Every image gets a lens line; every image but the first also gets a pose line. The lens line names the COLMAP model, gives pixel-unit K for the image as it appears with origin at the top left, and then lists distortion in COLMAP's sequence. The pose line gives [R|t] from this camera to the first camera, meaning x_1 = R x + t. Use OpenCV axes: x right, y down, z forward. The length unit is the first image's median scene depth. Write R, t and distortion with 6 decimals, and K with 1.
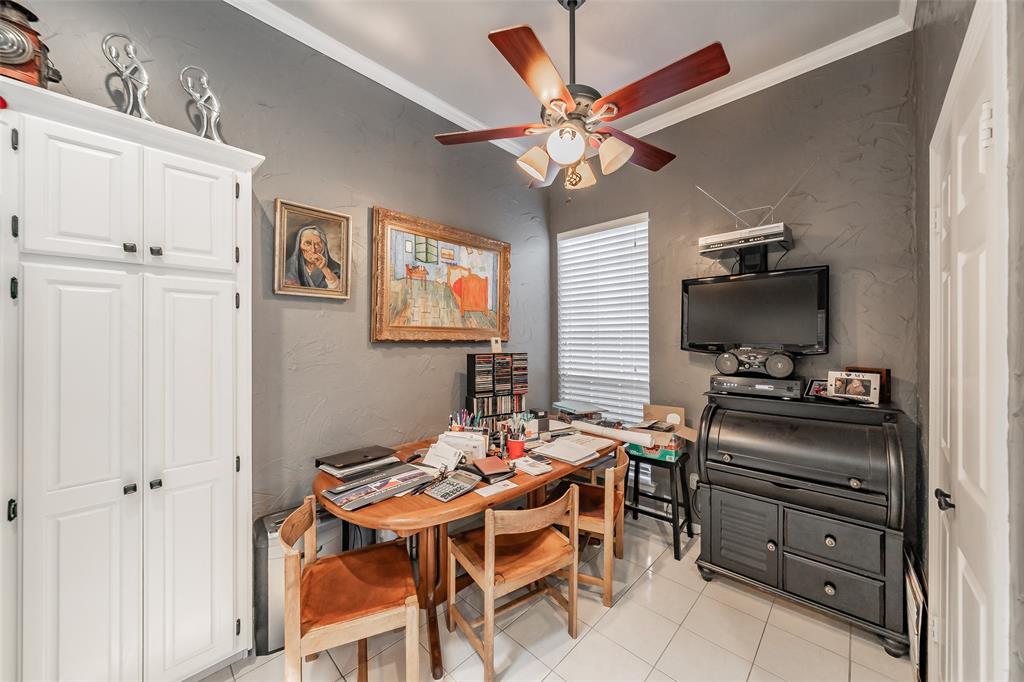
lens RADIAL K [[359.6, 0, 505.7], [0, 359.6, 335.5], [0, 0, 1]] dist [-0.000202, -0.000002]
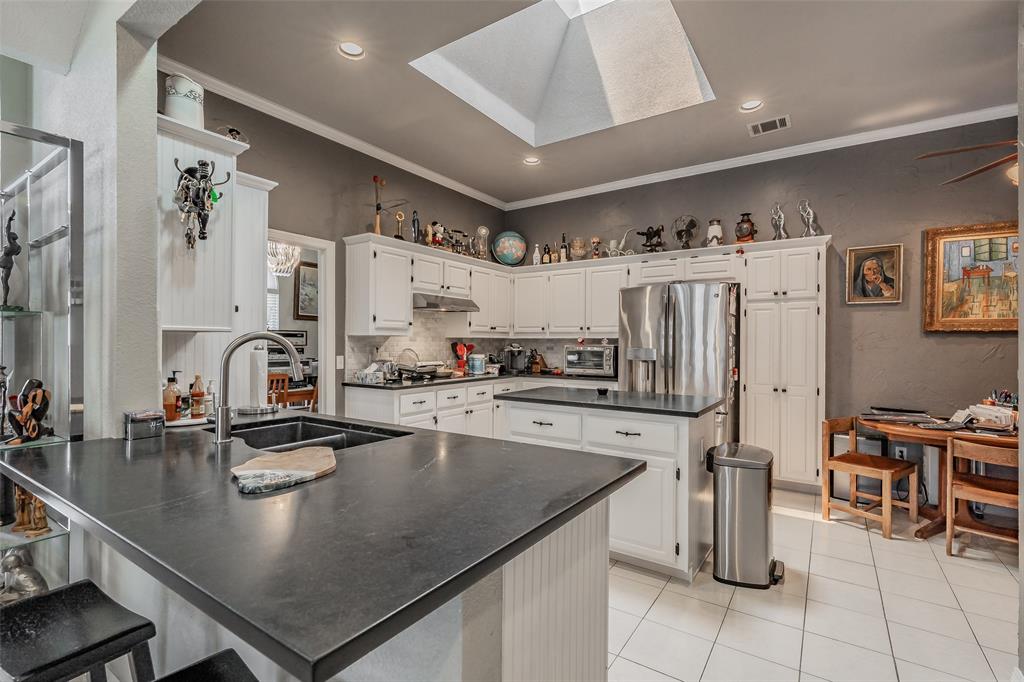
lens RADIAL K [[480.2, 0, 508.0], [0, 480.2, 344.4], [0, 0, 1]] dist [0.000985, -0.000142]
pose [[0.167877, 0.002306, -0.985805, 1.512312], [-0.002433, 0.999995, 0.001925, 0.084603], [0.985805, 0.002075, 0.167882, -1.091072]]
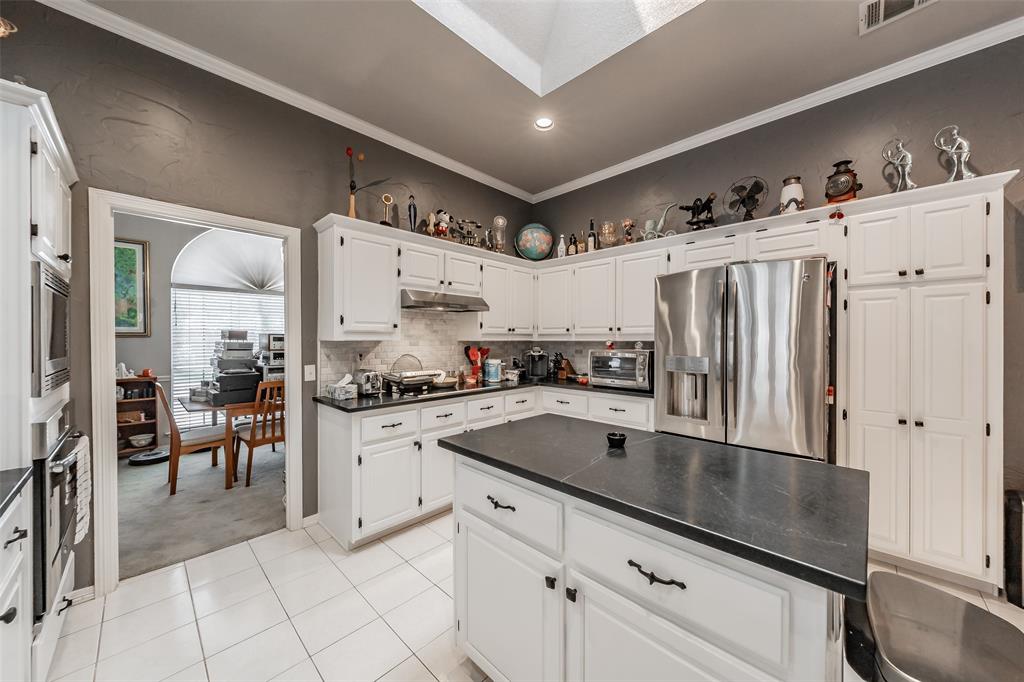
lens RADIAL K [[360.5, 0, 532.9], [0, 360.5, 341.6], [0, 0, 1]] dist [-0.001767, 0.000097]
pose [[0.038016, 0.004533, -0.999267, 0.402117], [0.003571, 0.999983, 0.004672, 0.039984], [0.999271, -0.003746, 0.037999, -0.570027]]
